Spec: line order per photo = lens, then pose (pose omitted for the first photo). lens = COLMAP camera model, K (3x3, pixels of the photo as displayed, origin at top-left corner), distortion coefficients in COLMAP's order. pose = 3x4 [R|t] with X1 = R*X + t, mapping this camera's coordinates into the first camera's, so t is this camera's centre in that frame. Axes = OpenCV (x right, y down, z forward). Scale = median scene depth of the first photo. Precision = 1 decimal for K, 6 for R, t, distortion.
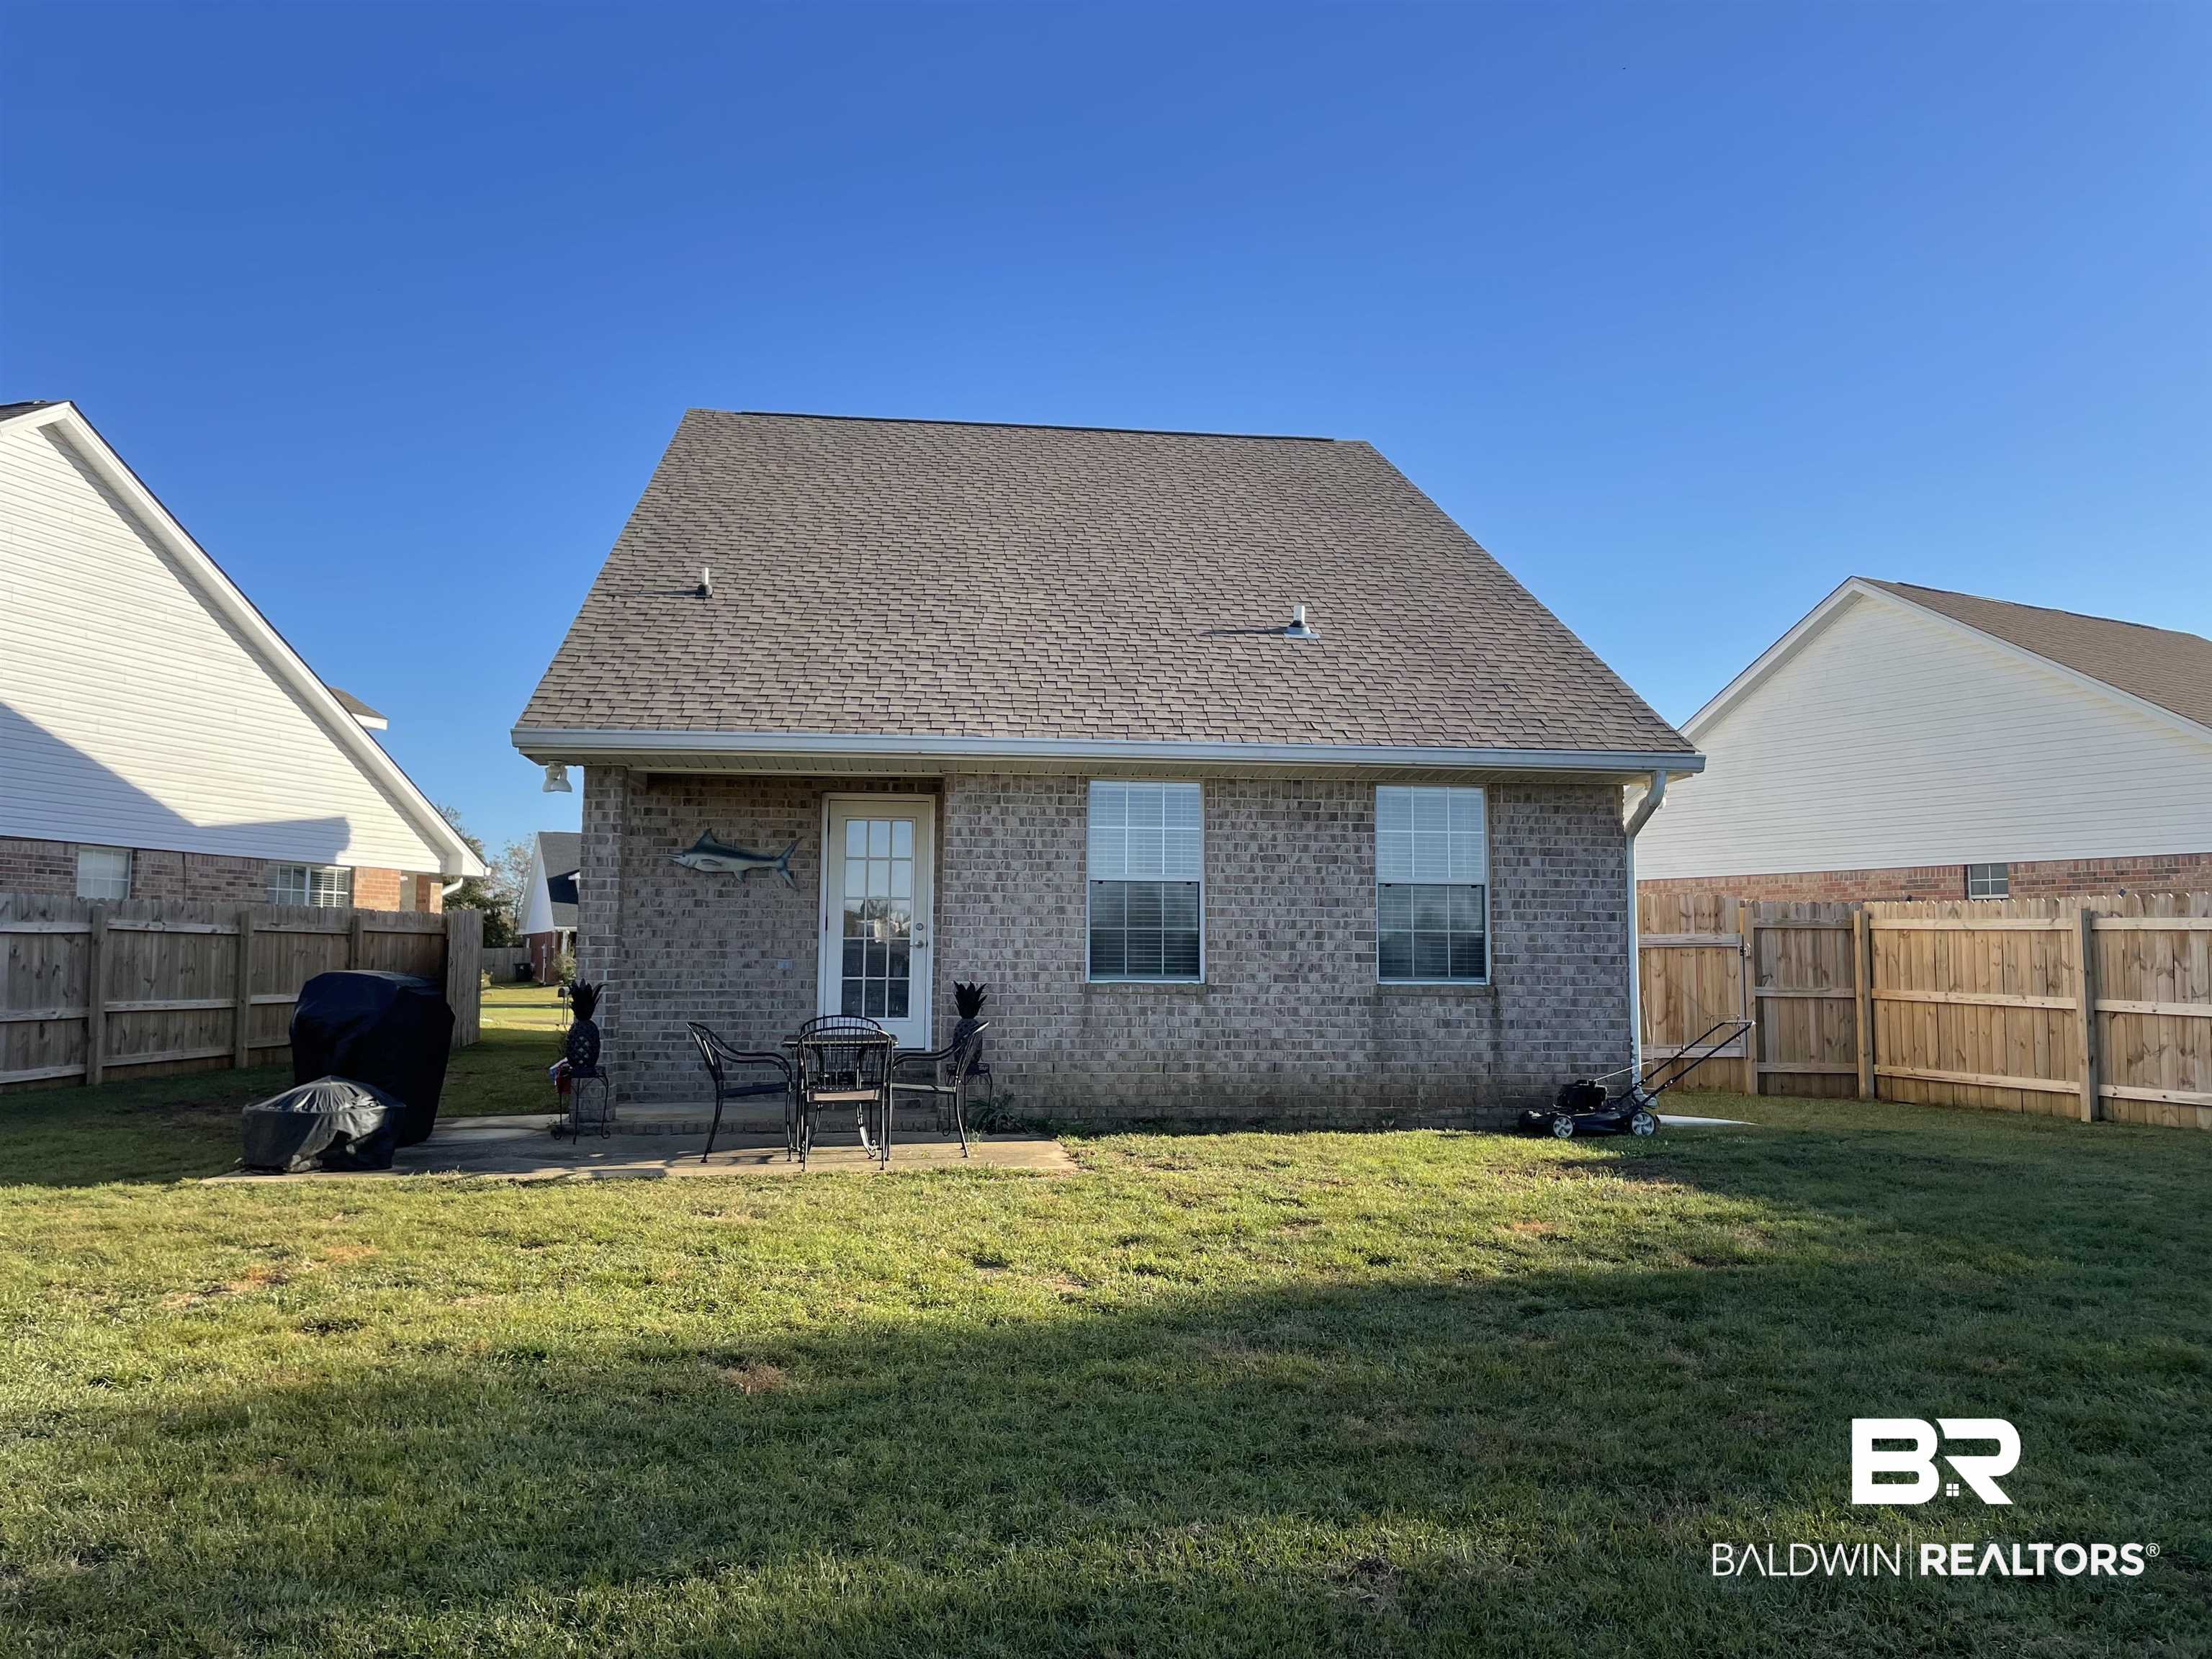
lens RADIAL K [[1658.4, 0, 1106.0], [0, 1658.4, 829.5], [0, 0, 1]] dist [0.068225, -0.000002]
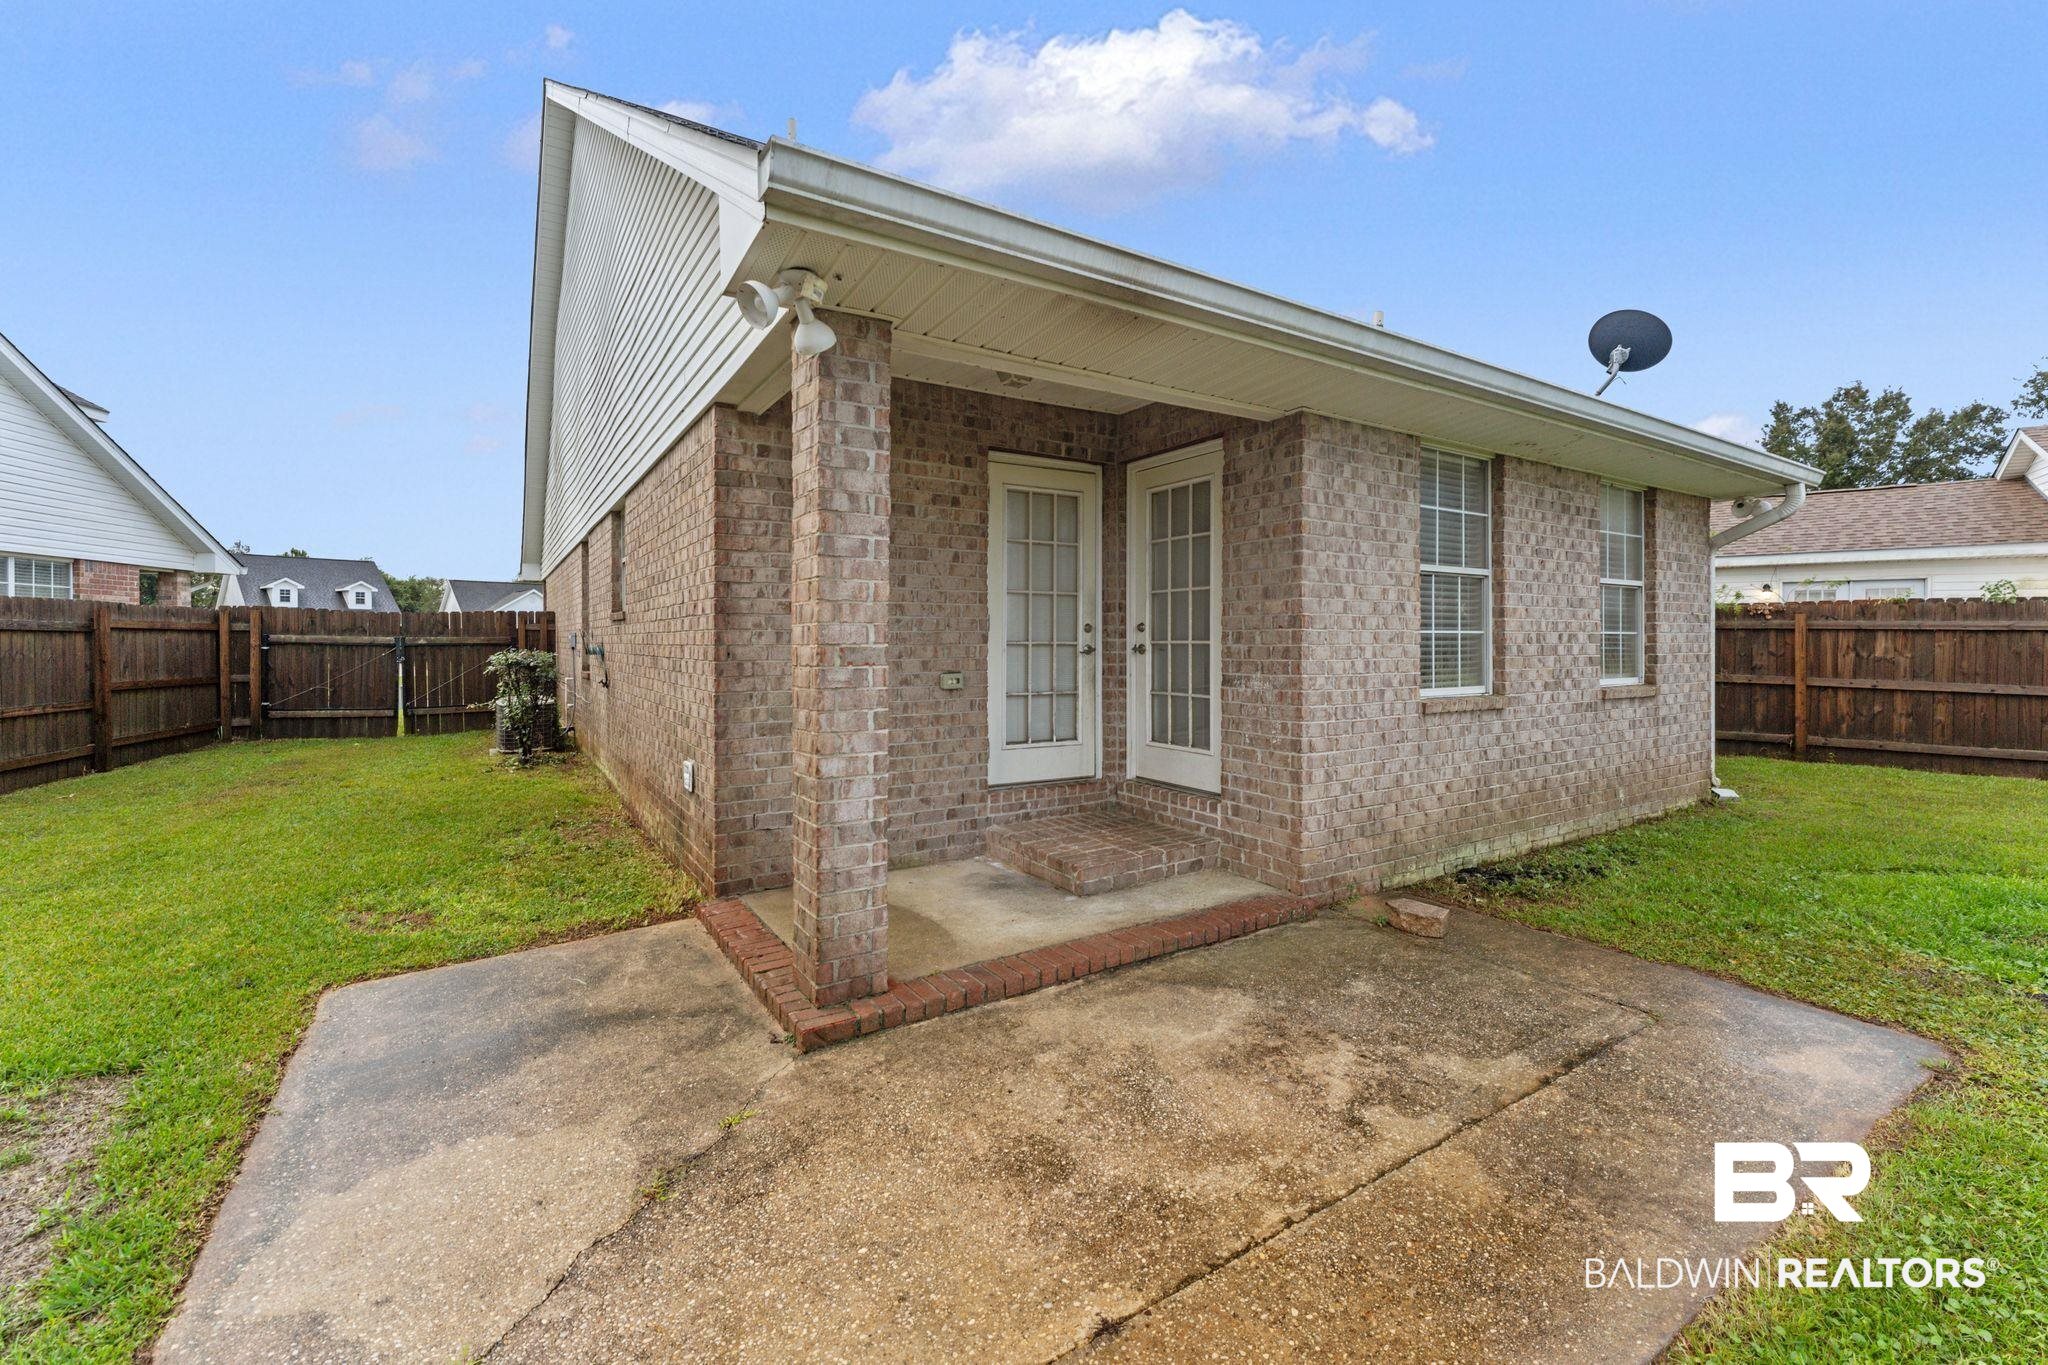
lens RADIAL K [[855.9, 0, 1035.5], [0, 855.9, 654.1], [0, 0, 1]] dist [0.000860, 0.000117]
pose [[0.907965, -0.012327, 0.418864, -0.343324], [-0.027961, 0.995558, 0.089908, 0.037931], [-0.418112, -0.093345, 0.903587, 0.693460]]
